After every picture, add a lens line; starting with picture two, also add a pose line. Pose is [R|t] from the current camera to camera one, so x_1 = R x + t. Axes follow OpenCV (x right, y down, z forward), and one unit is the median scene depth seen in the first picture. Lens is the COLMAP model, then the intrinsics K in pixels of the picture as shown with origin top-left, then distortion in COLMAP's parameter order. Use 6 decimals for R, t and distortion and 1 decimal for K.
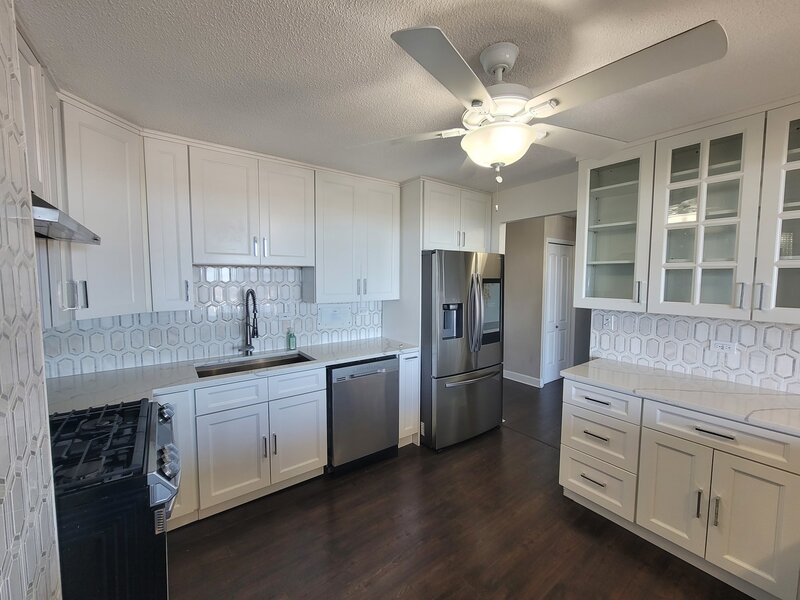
lens RADIAL K [[326.9, 0, 402.0], [0, 326.9, 300.0], [0, 0, 1]] dist [-0.006087, 0.001674]
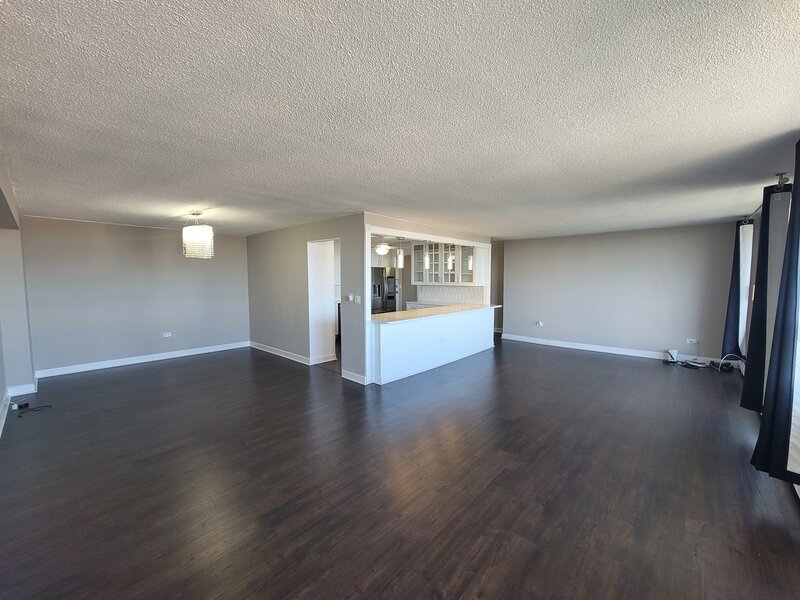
lens RADIAL K [[326.9, 0, 396.6], [0, 326.9, 301.5], [0, 0, 1]] dist [-0.006087, 0.001674]
pose [[0.983897, -0.018412, 0.177787, -0.249663], [0.017958, 0.999830, 0.004167, 0.190323], [-0.177833, -0.000908, 0.984060, -2.455513]]
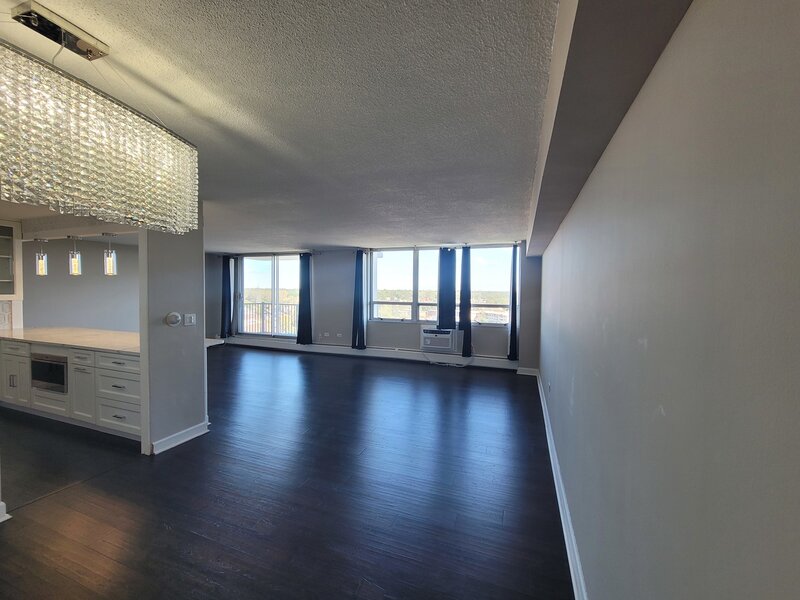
lens RADIAL K [[326.9, 0, 402.0], [0, 326.9, 300.4], [0, 0, 1]] dist [-0.006087, 0.001674]
pose [[-0.552179, -0.036022, 0.832947, -1.802077], [0.046030, 0.996225, 0.073598, 0.034703], [-0.832454, 0.078980, -0.548436, -0.387815]]
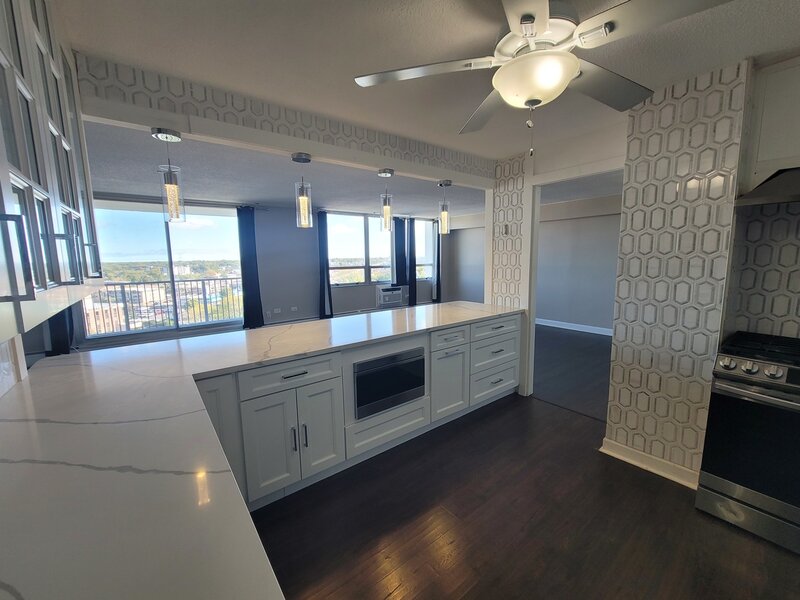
lens RADIAL K [[326.9, 0, 398.7], [0, 326.9, 298.5], [0, 0, 1]] dist [-0.006087, 0.001674]
pose [[-0.999695, 0.015299, -0.019391, 0.391508], [0.011187, 0.980388, 0.196758, -0.036827], [0.022021, 0.196481, -0.980260, 1.128158]]
